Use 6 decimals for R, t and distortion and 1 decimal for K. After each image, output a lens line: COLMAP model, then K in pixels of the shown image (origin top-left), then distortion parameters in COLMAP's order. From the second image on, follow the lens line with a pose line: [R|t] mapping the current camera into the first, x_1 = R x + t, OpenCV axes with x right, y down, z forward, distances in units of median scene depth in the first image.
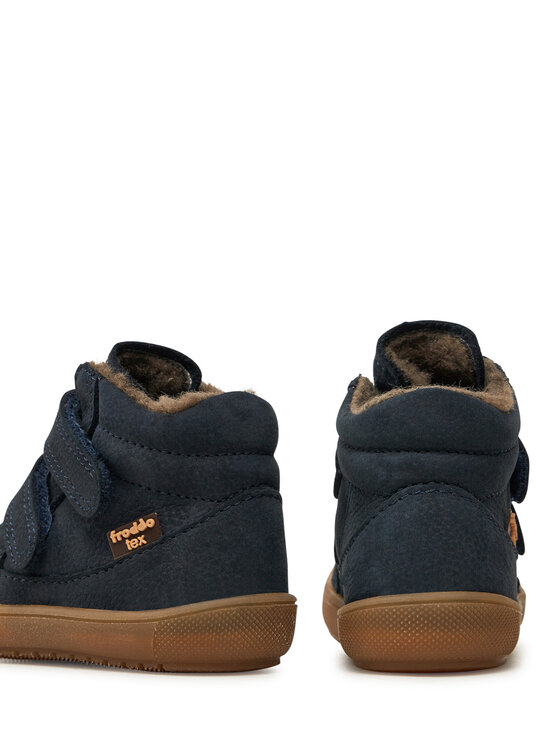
lens RADIAL K [[1390.7, 0, 279.5], [0, 1390.7, 370.7], [0, 0, 1]] dist [0.188736, 0.000000]
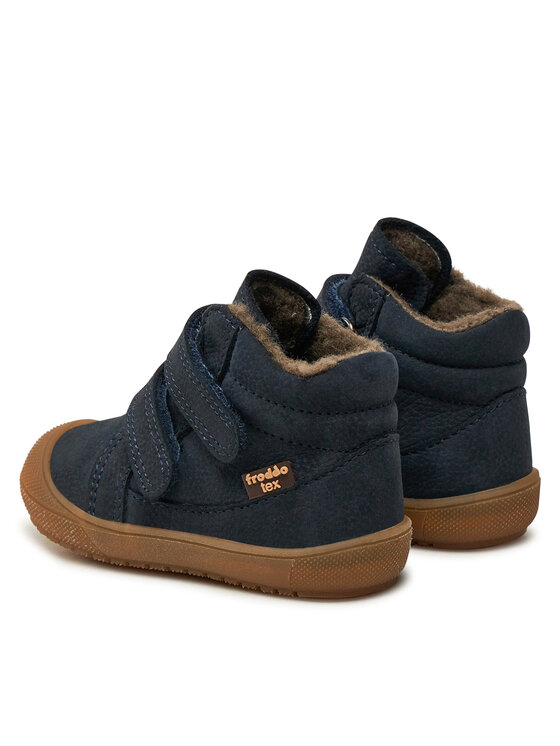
lens RADIAL K [[2197.9, 0, 278.7], [0, 2197.9, 376.2], [0, 0, 1]] dist [1.192454, 0.000000]
pose [[0.999781, -0.015078, 0.014519, -0.120276], [0.010989, 0.968430, 0.249045, -0.390666], [-0.017816, -0.248831, 0.968383, -0.650114]]
